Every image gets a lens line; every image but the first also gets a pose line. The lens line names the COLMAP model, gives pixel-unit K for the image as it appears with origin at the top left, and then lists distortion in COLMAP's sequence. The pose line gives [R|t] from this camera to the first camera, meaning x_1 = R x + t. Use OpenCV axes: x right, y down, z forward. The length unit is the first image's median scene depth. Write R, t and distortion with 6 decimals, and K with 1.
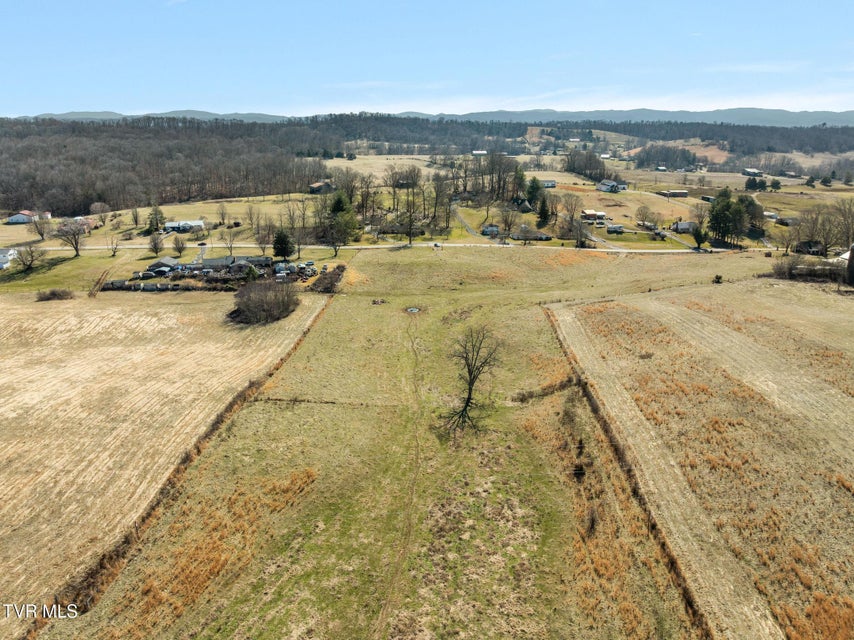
lens RADIAL K [[601.4, 0, 432.0], [0, 601.4, 317.8], [0, 0, 1]] dist [-0.040778, 0.007622]
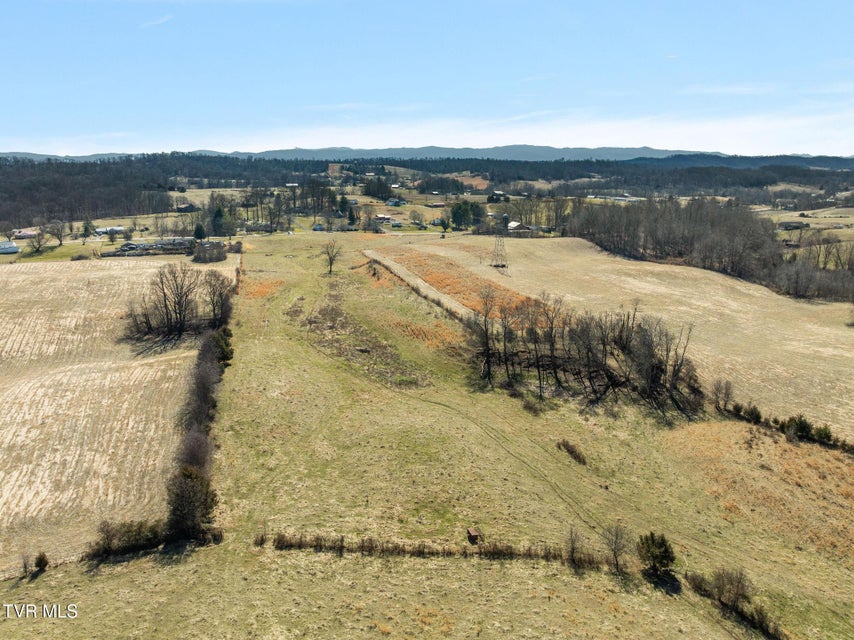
lens RADIAL K [[601.4, 0, 430.1], [0, 601.4, 321.8], [0, 0, 1]] dist [-0.040778, 0.007622]
pose [[0.949597, -0.083077, 0.302265, -0.120523], [0.098604, 0.994459, -0.036449, 0.183184], [-0.297562, 0.064417, 0.952527, -0.556951]]
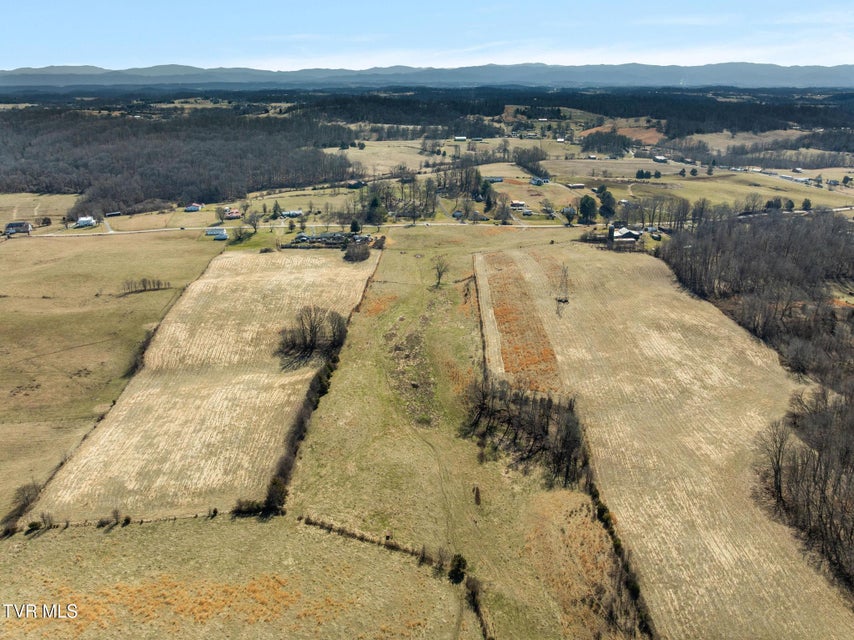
lens RADIAL K [[601.4, 0, 429.0], [0, 601.4, 318.7], [0, 0, 1]] dist [-0.040778, 0.007622]
pose [[0.999922, -0.005854, 0.011015, -0.009886], [0.005047, 0.997397, 0.071930, 0.038031], [-0.011408, -0.071869, 0.997349, -0.830065]]
